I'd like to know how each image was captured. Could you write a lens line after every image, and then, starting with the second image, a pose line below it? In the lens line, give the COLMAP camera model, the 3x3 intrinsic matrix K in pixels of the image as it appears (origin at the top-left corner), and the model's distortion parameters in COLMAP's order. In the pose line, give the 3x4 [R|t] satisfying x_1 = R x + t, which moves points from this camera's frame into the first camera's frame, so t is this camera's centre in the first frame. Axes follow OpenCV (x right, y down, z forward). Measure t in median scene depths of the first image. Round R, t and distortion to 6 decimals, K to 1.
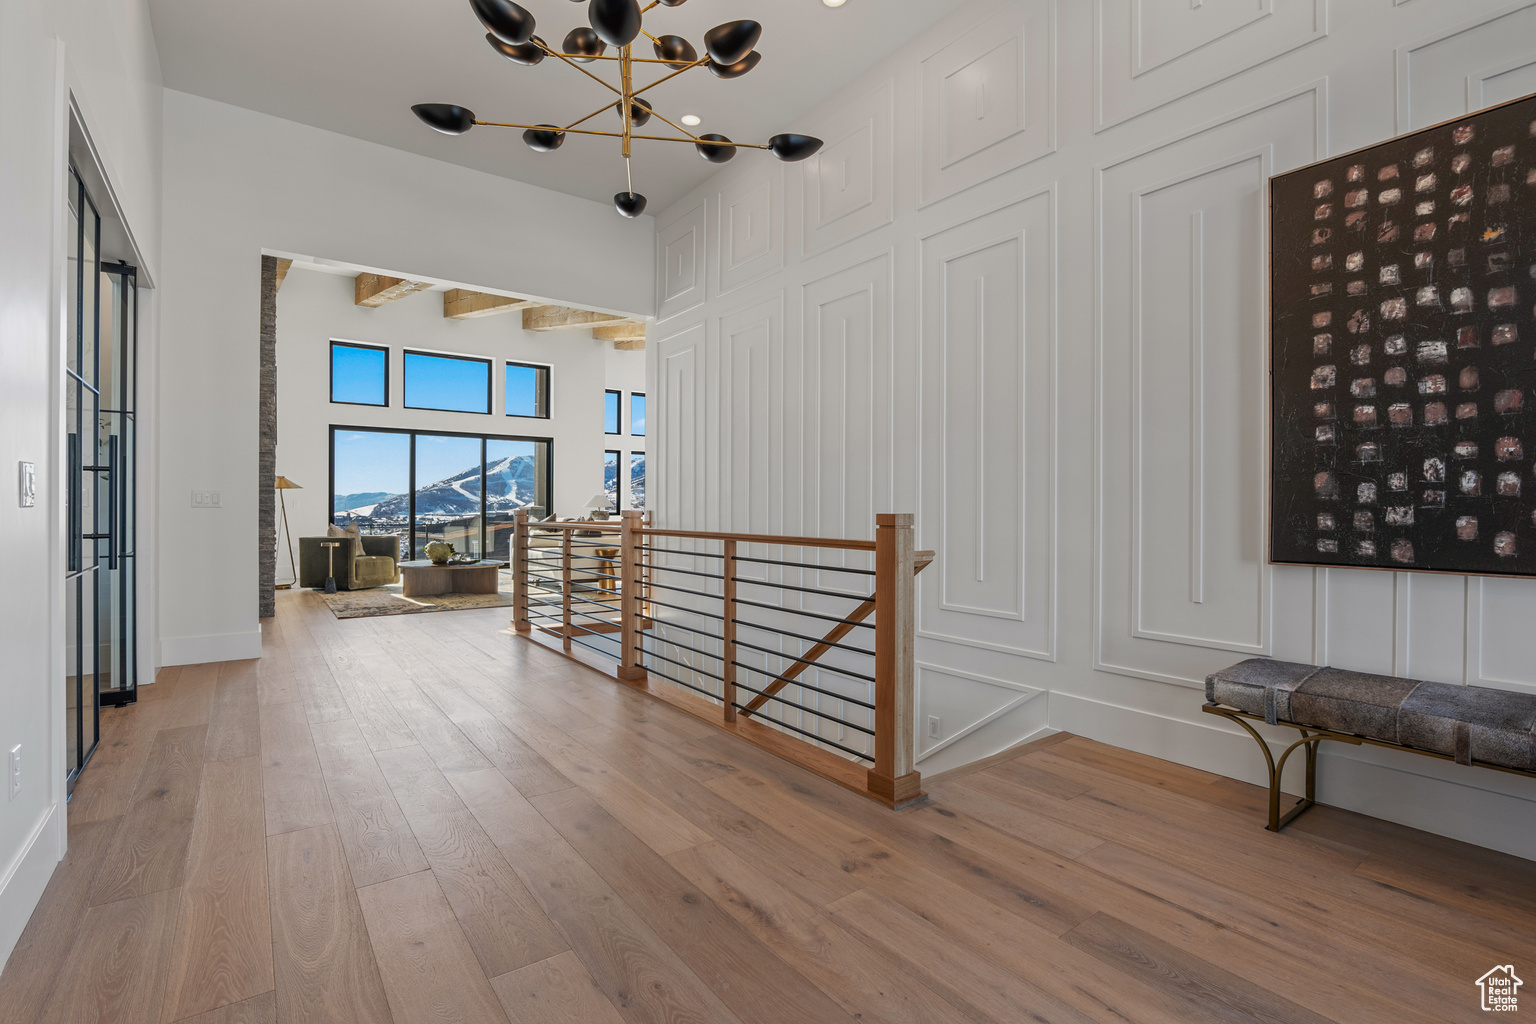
lens RADIAL K [[716.4, 0, 772.6], [0, 716.4, 510.3], [0, 0, 1]] dist [-0.018455, 0.000343]
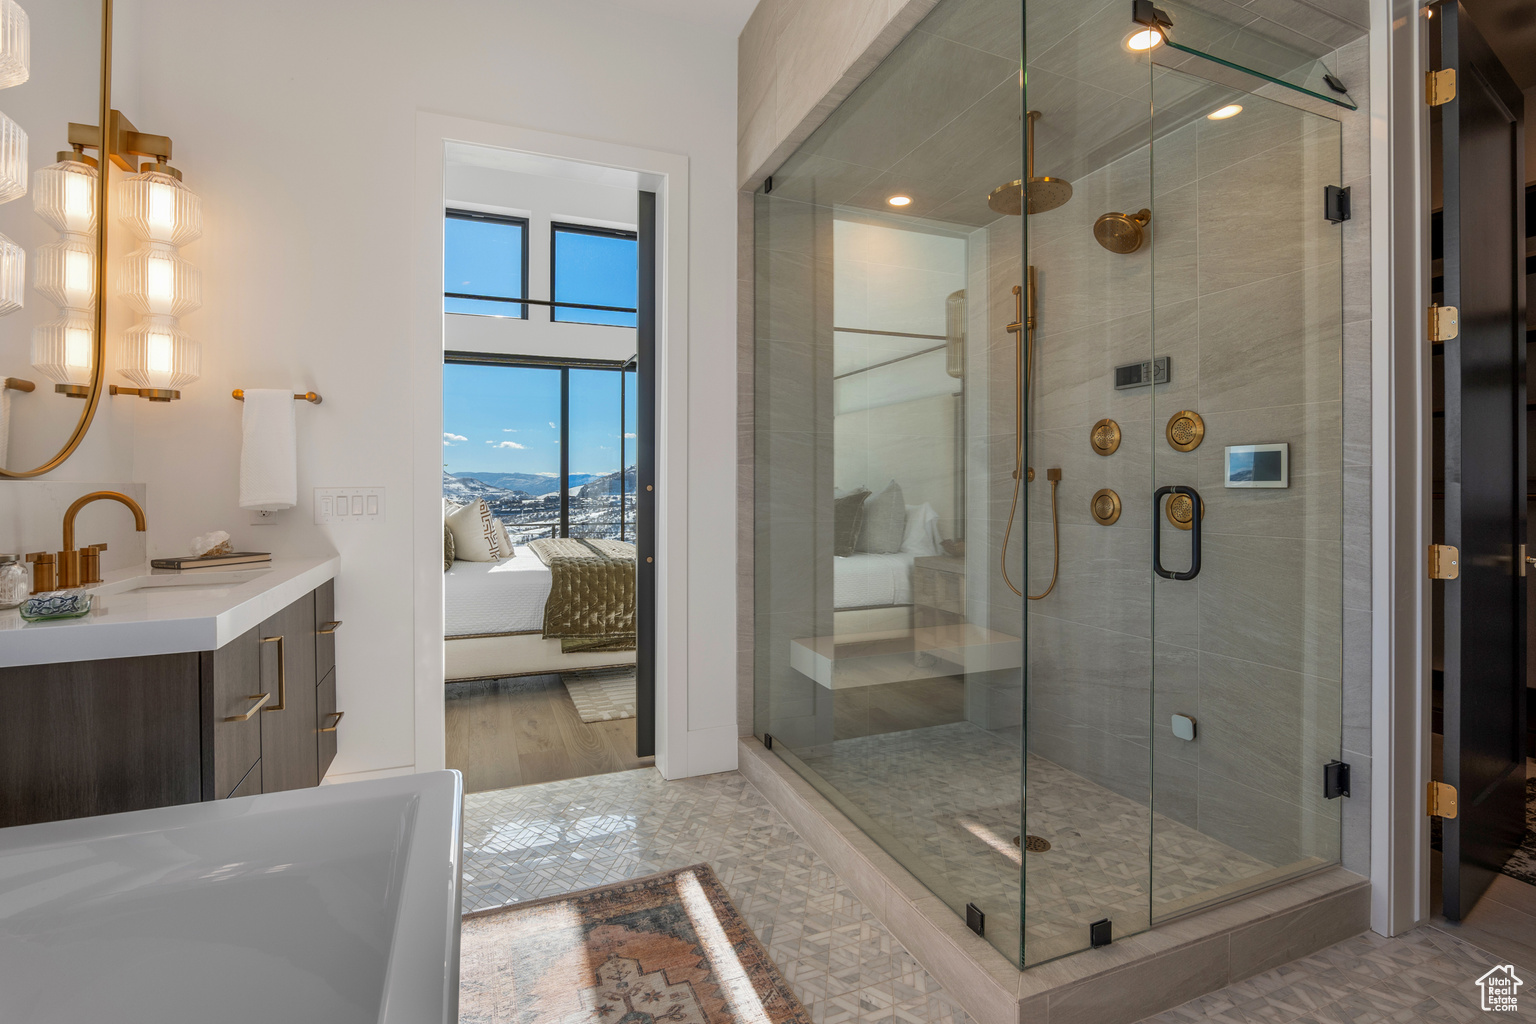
lens RADIAL K [[725.7, 0, 774.9], [0, 725.7, 509.9], [0, 0, 1]] dist [-0.025852, 0.008114]
pose [[0.969028, 0.014212, -0.246542, -0.199275], [-0.008547, 0.999675, 0.024034, -0.009619], [0.246803, -0.021182, 0.968834, 0.480855]]
